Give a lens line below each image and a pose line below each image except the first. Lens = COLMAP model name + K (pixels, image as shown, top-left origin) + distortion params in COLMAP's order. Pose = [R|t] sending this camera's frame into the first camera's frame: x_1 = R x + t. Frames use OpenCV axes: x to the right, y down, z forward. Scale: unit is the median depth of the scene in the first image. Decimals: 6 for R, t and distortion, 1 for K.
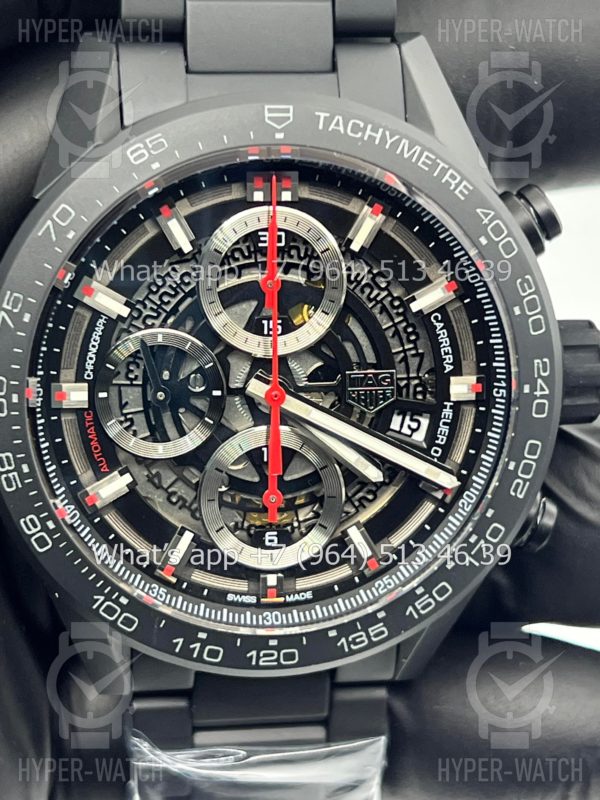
lens RADIAL K [[1789.0, 0, 300.0], [0, 1789.0, 400.0], [0, 0, 1]] dist [0.057960, 0.191068]
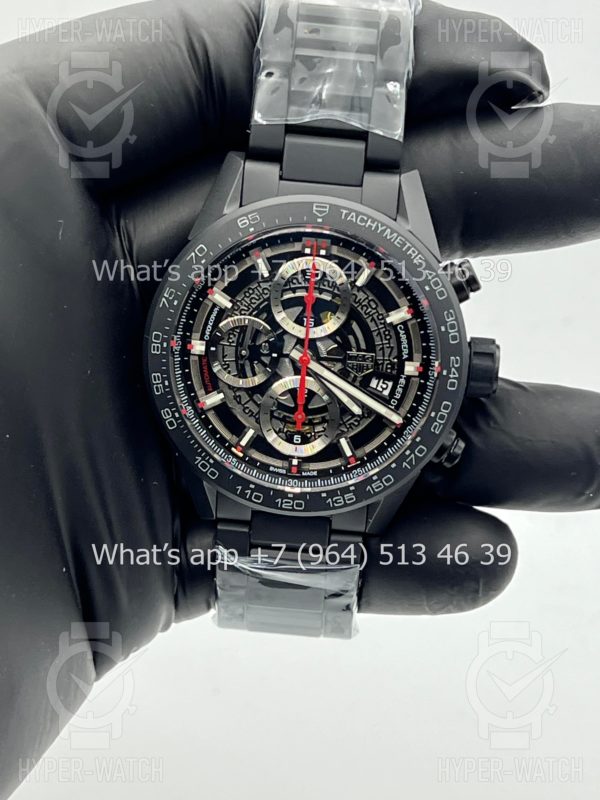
lens RADIAL K [[1789.0, 0, 300.0], [0, 1789.0, 400.0], [0, 0, 1]] dist [0.057960, 0.191068]
pose [[0.983222, 0.117795, -0.139281, 0.236251], [-0.117572, 0.993015, 0.009862, 0.020455], [0.139470, 0.006679, 0.990204, -0.796177]]
